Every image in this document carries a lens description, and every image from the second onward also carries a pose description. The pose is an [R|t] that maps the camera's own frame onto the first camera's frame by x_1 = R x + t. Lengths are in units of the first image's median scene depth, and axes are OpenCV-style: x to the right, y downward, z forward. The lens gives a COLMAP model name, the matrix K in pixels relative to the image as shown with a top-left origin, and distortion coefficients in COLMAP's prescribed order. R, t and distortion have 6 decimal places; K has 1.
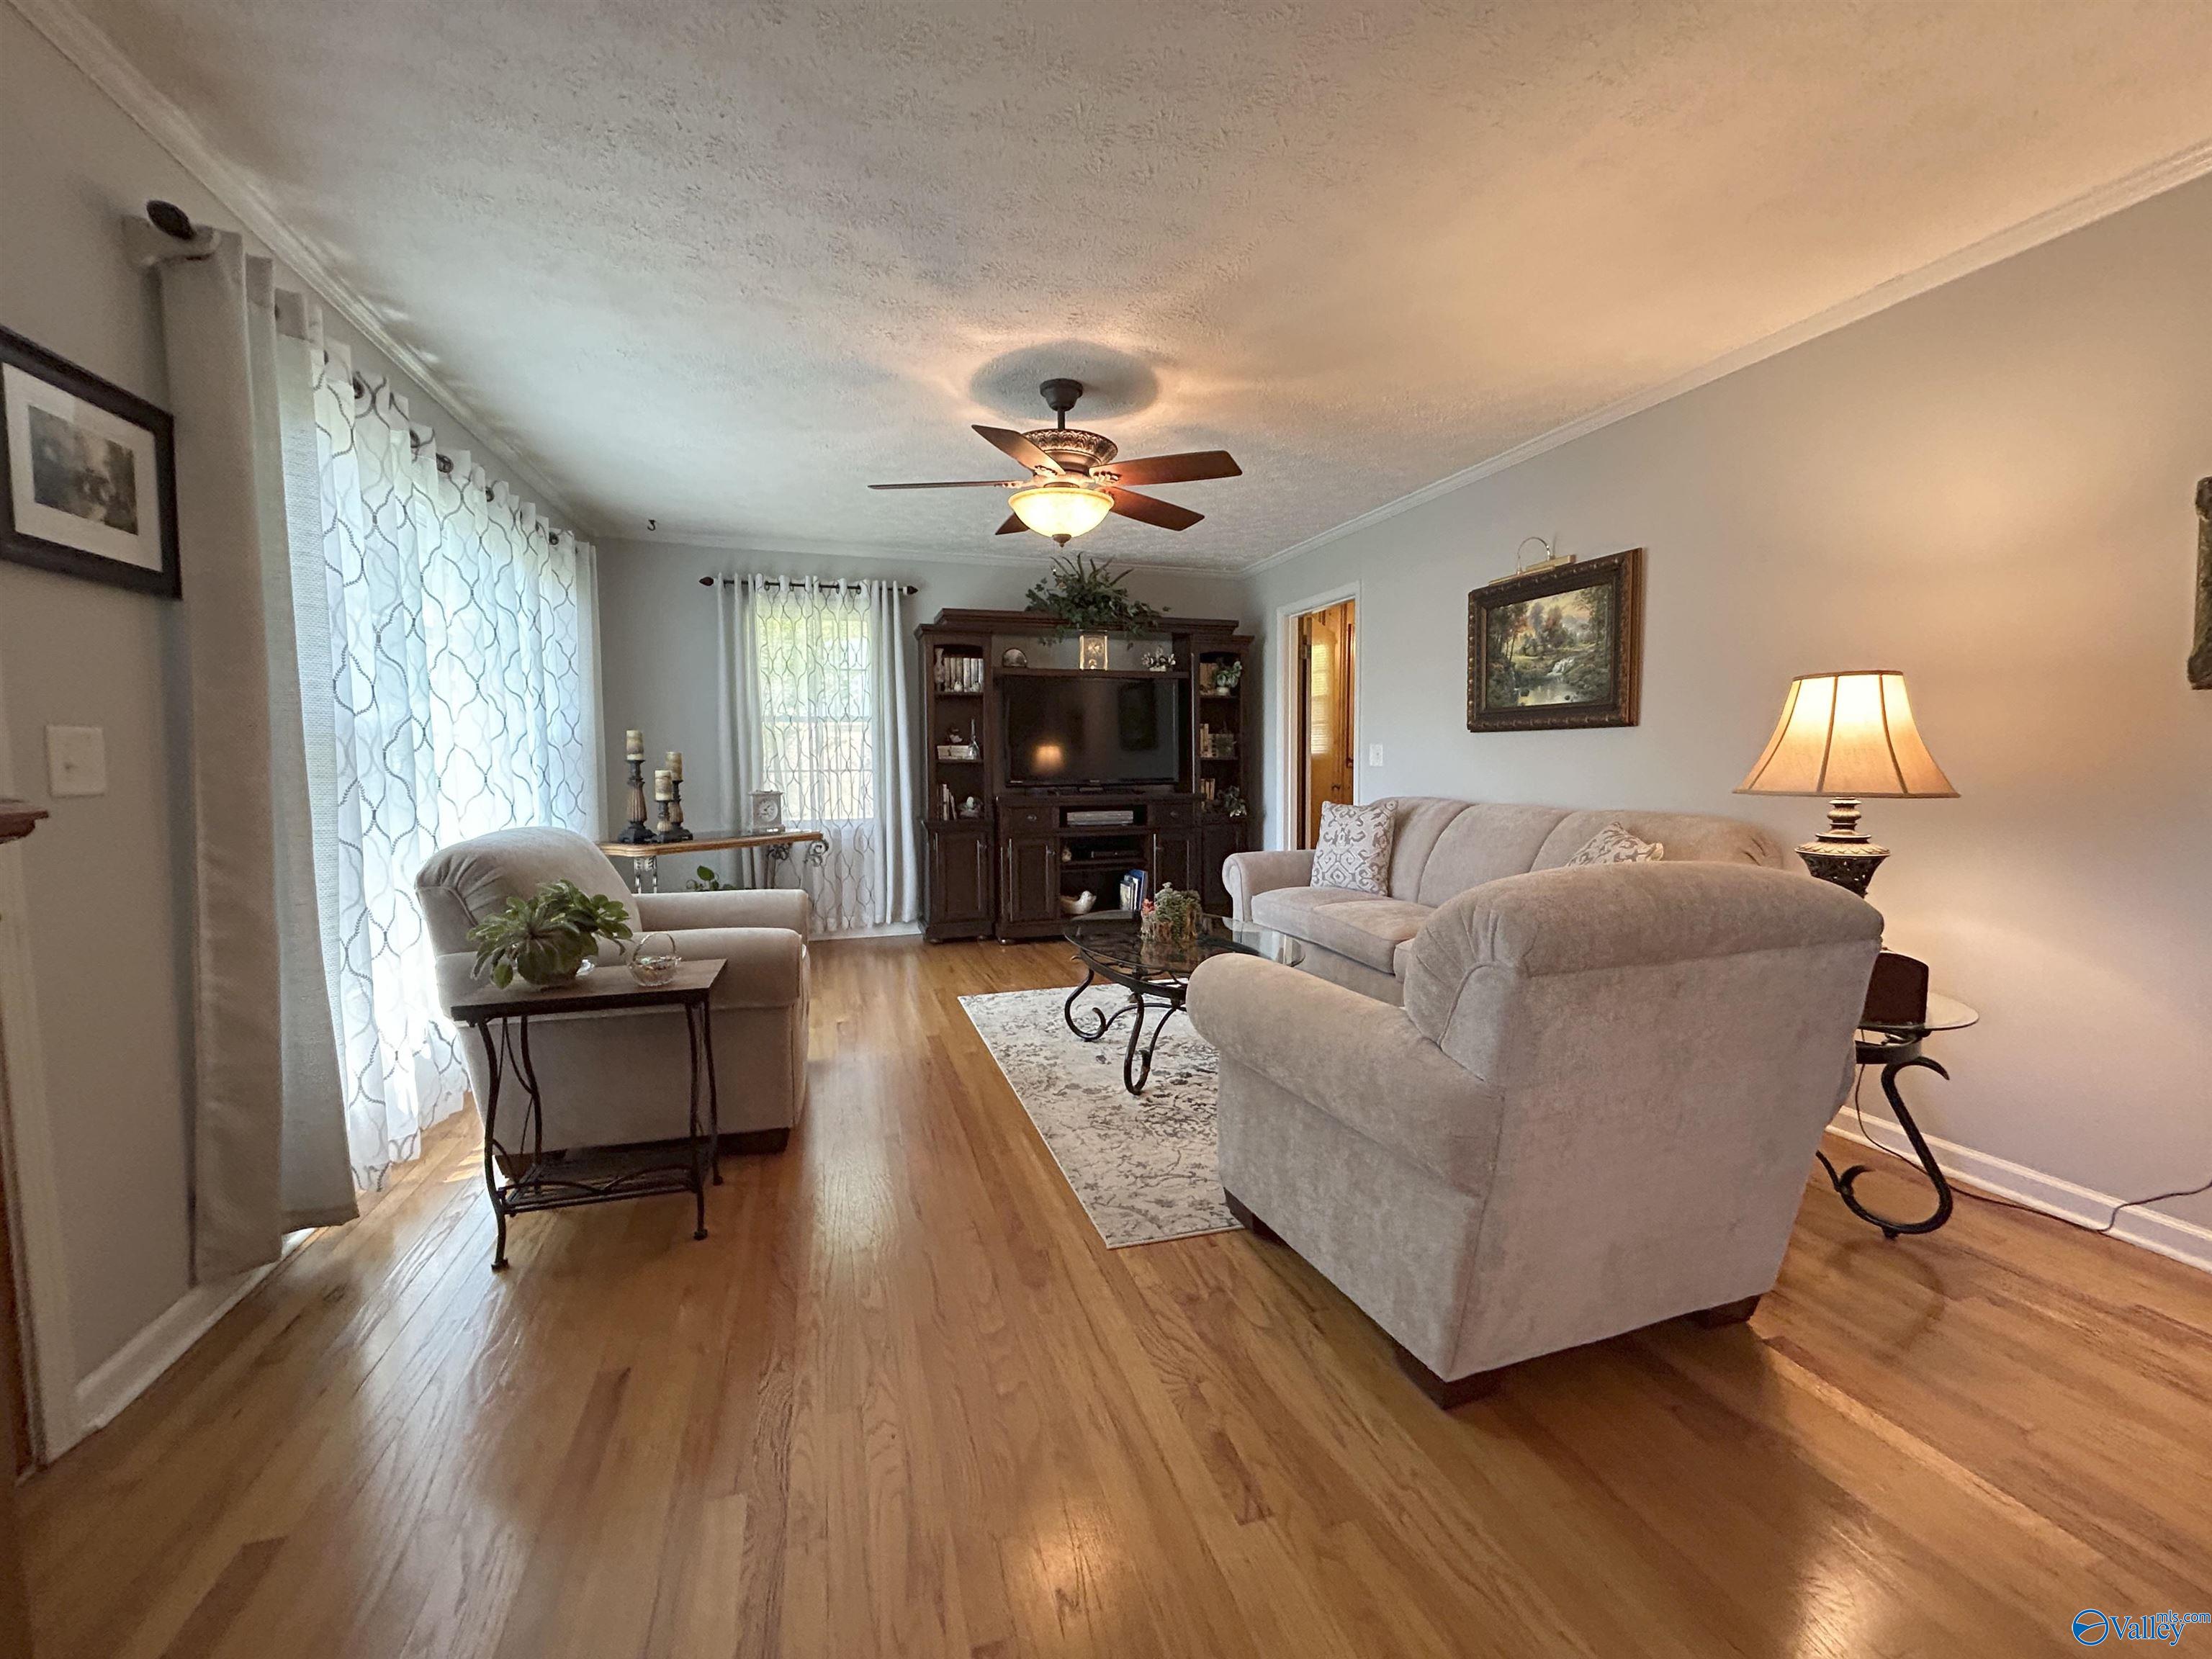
lens RADIAL K [[889.4, 0, 1102.4], [0, 889.4, 825.9], [0, 0, 1]] dist [-0.003126, 0.001278]
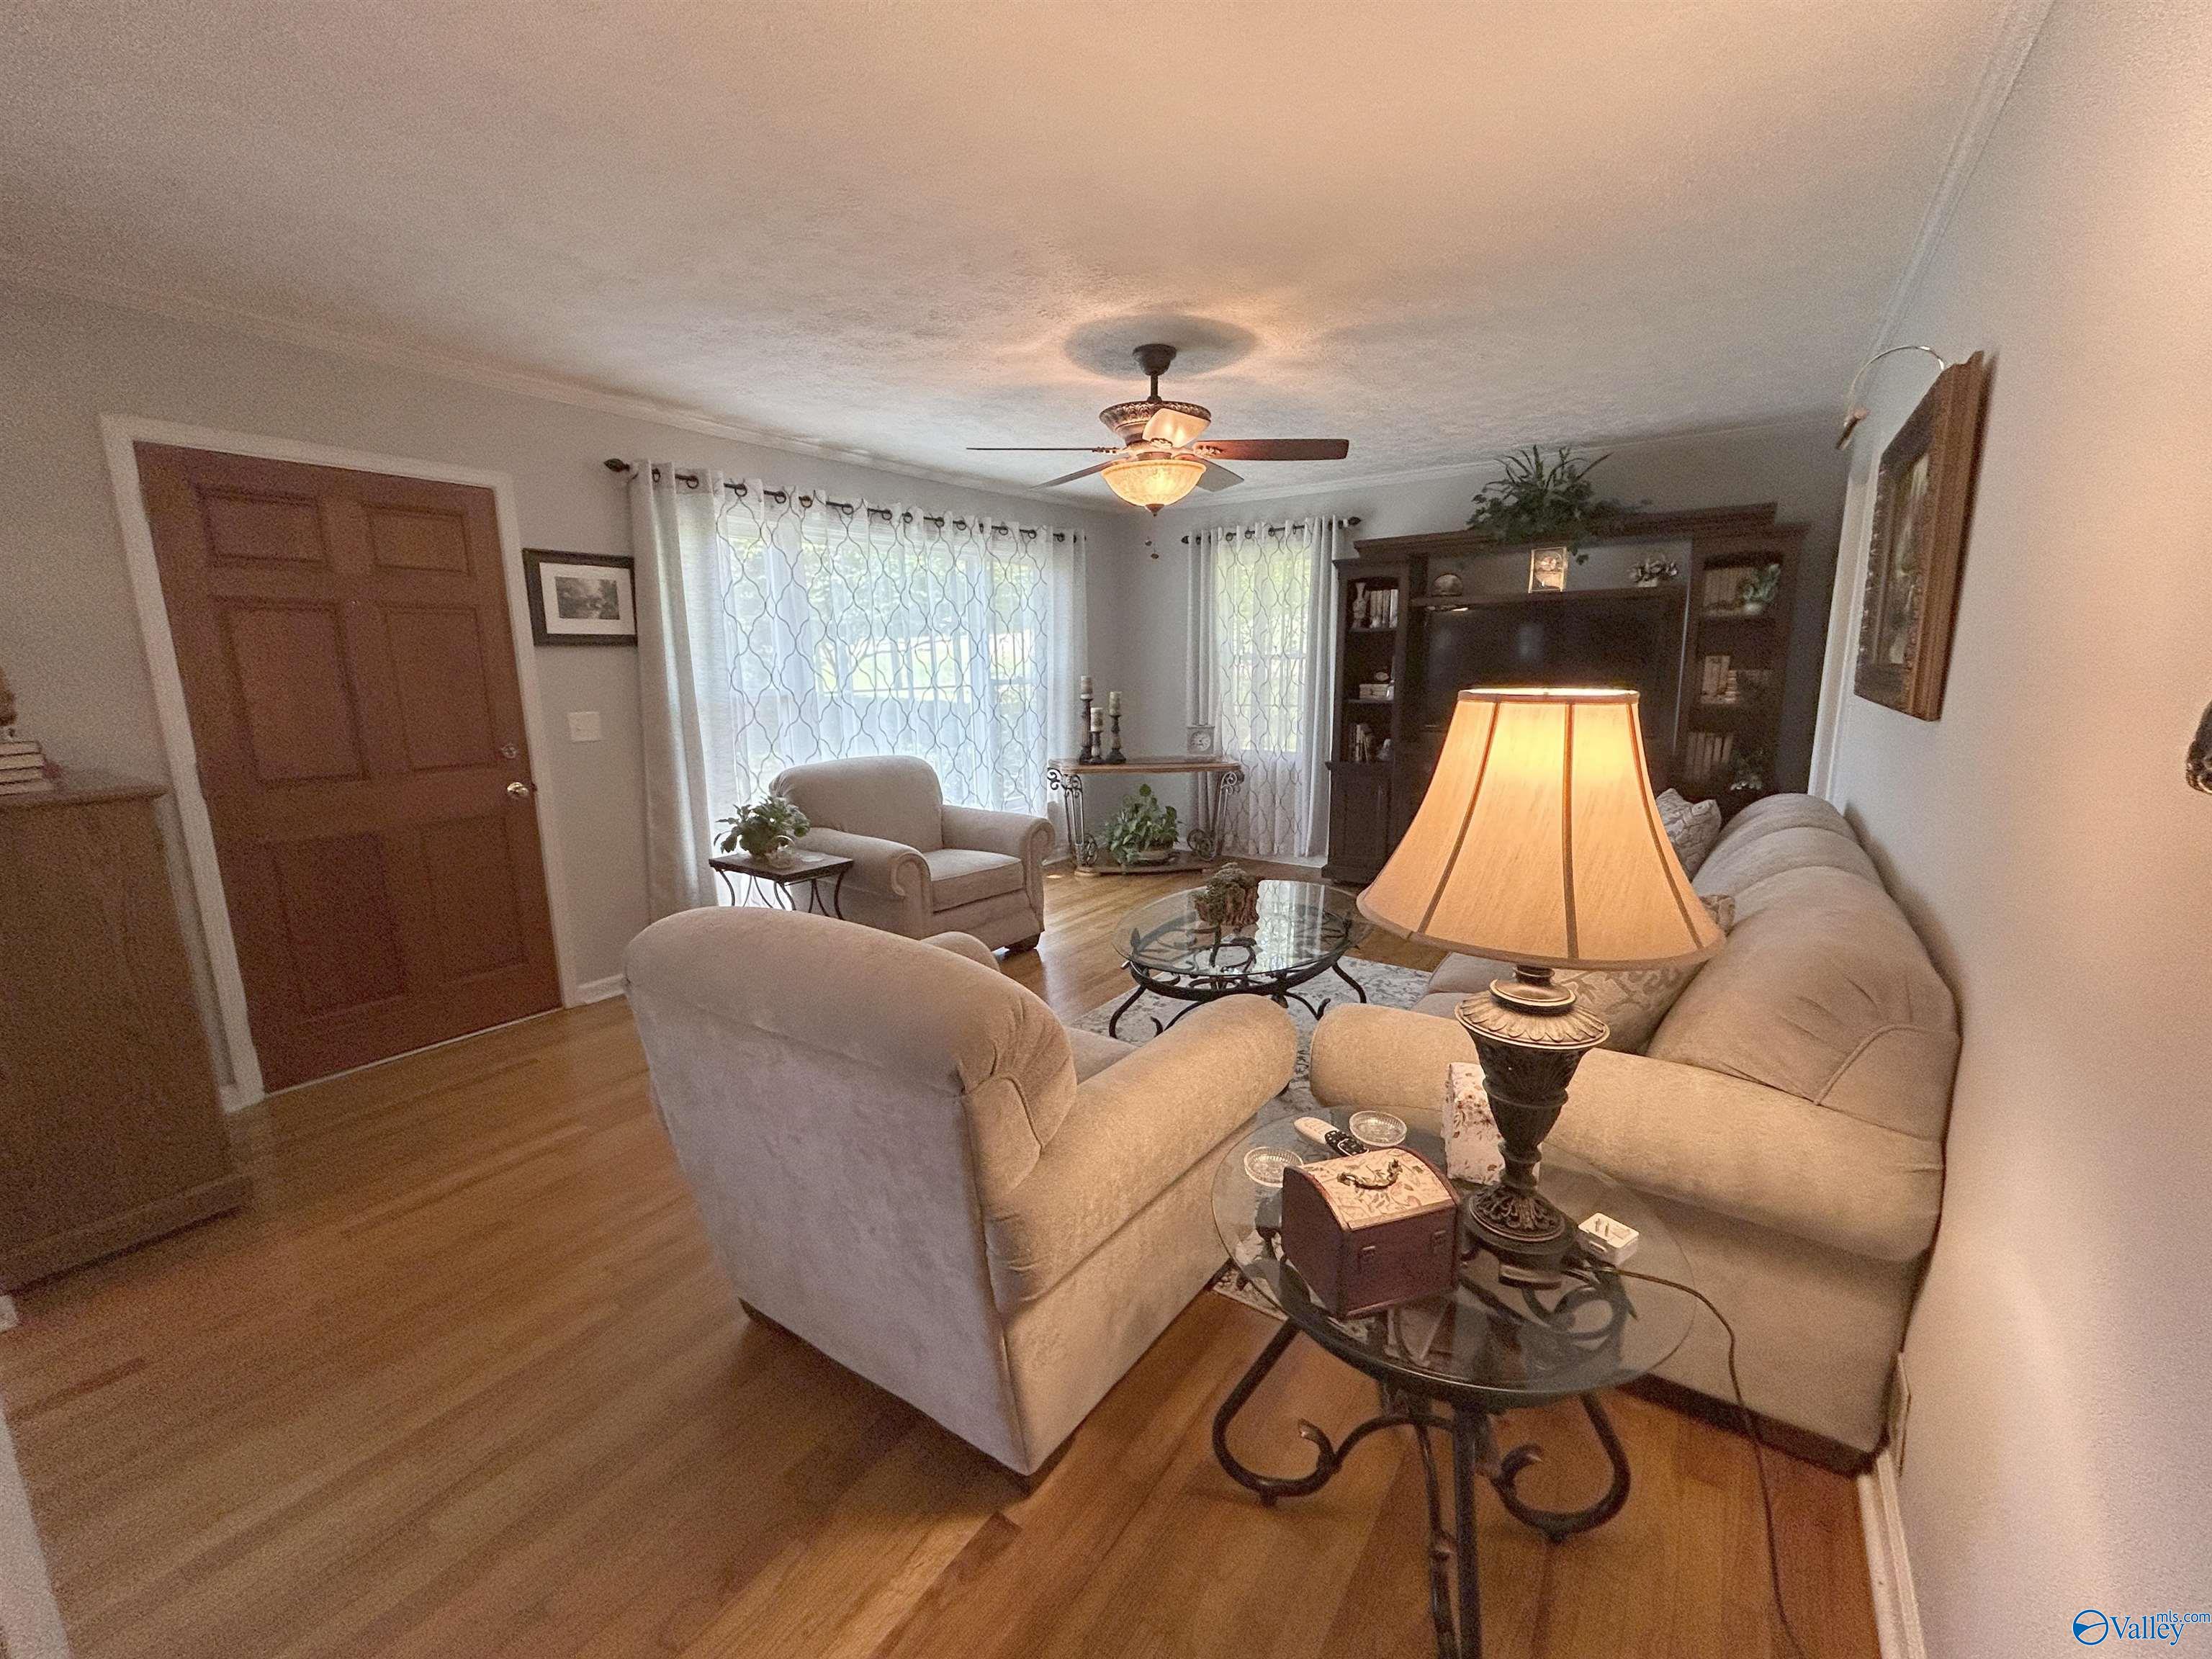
lens RADIAL K [[889.4, 0, 1109.5], [0, 889.4, 828.3], [0, 0, 1]] dist [-0.003126, 0.001278]
pose [[0.608096, 0.144621, -0.780579, 0.578139], [-0.050749, 0.988337, 0.143578, -0.081329], [0.792240, -0.047696, 0.608343, 0.250409]]
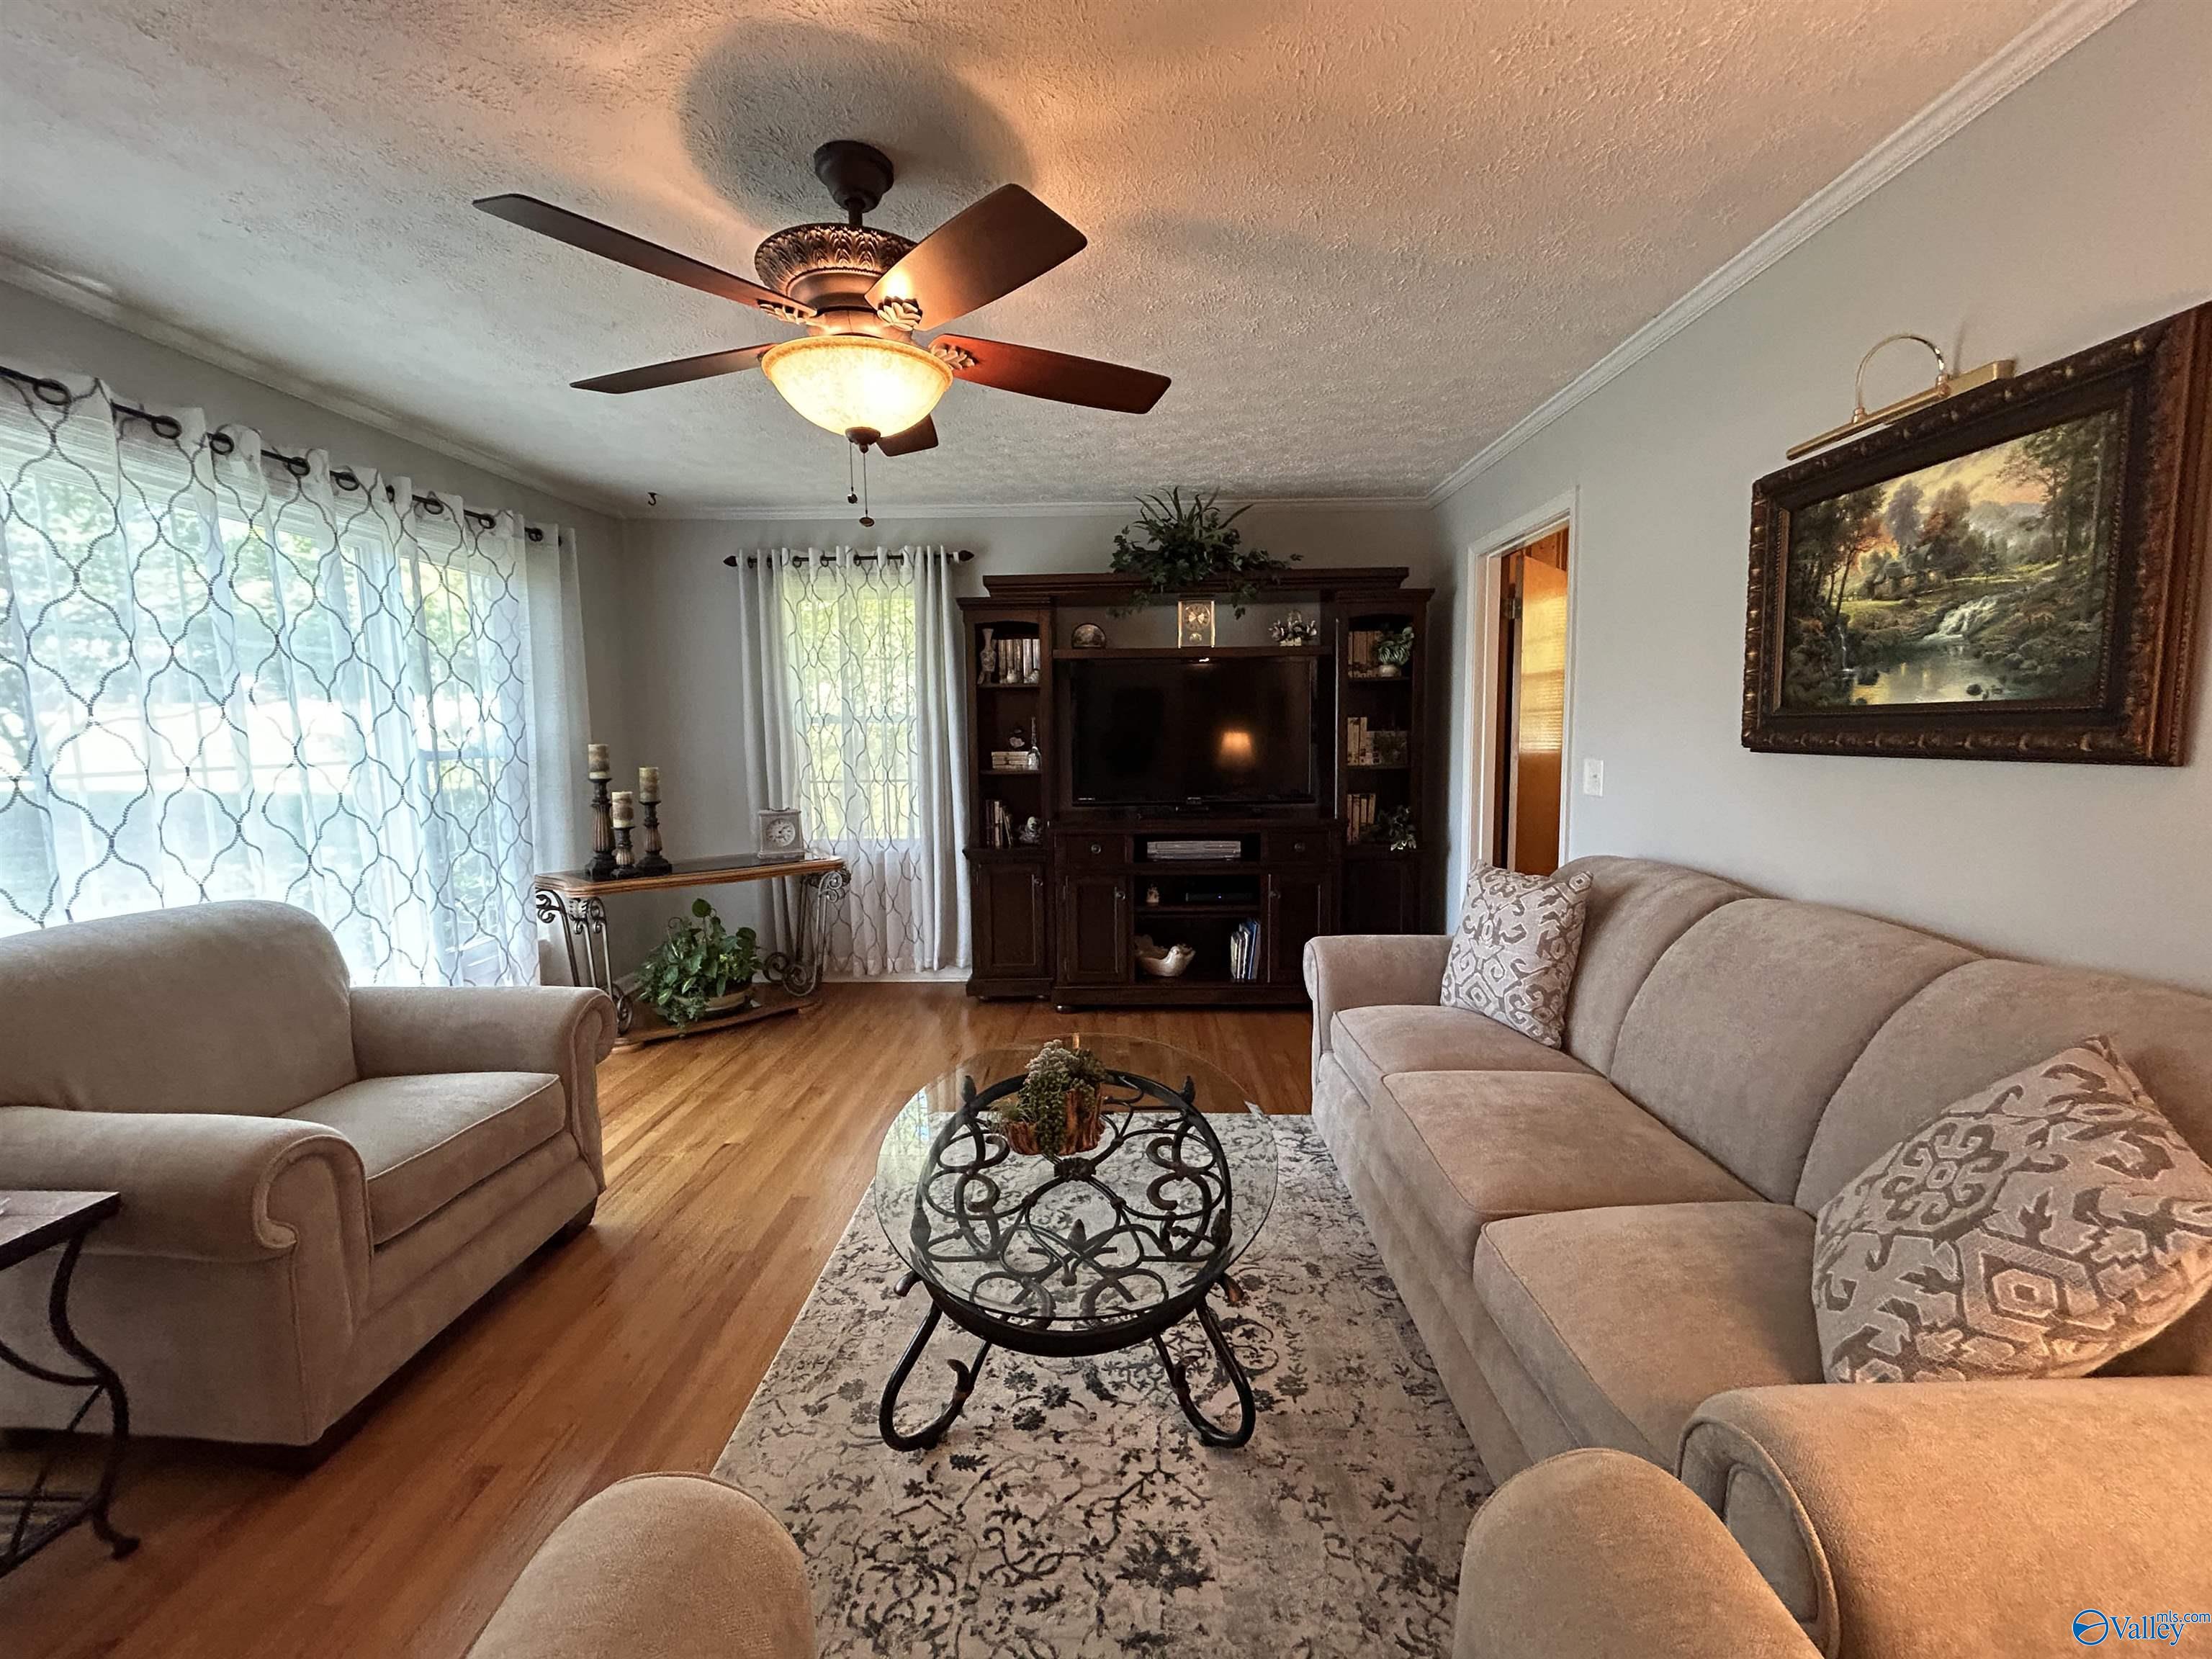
lens RADIAL K [[889.4, 0, 1104.0], [0, 889.4, 826.4], [0, 0, 1]] dist [-0.003126, 0.001278]
pose [[0.946987, 0.027786, -0.320068, 0.221306], [-0.016855, 0.999178, 0.036874, -0.073945], [0.320829, -0.029525, 0.946677, 0.380182]]
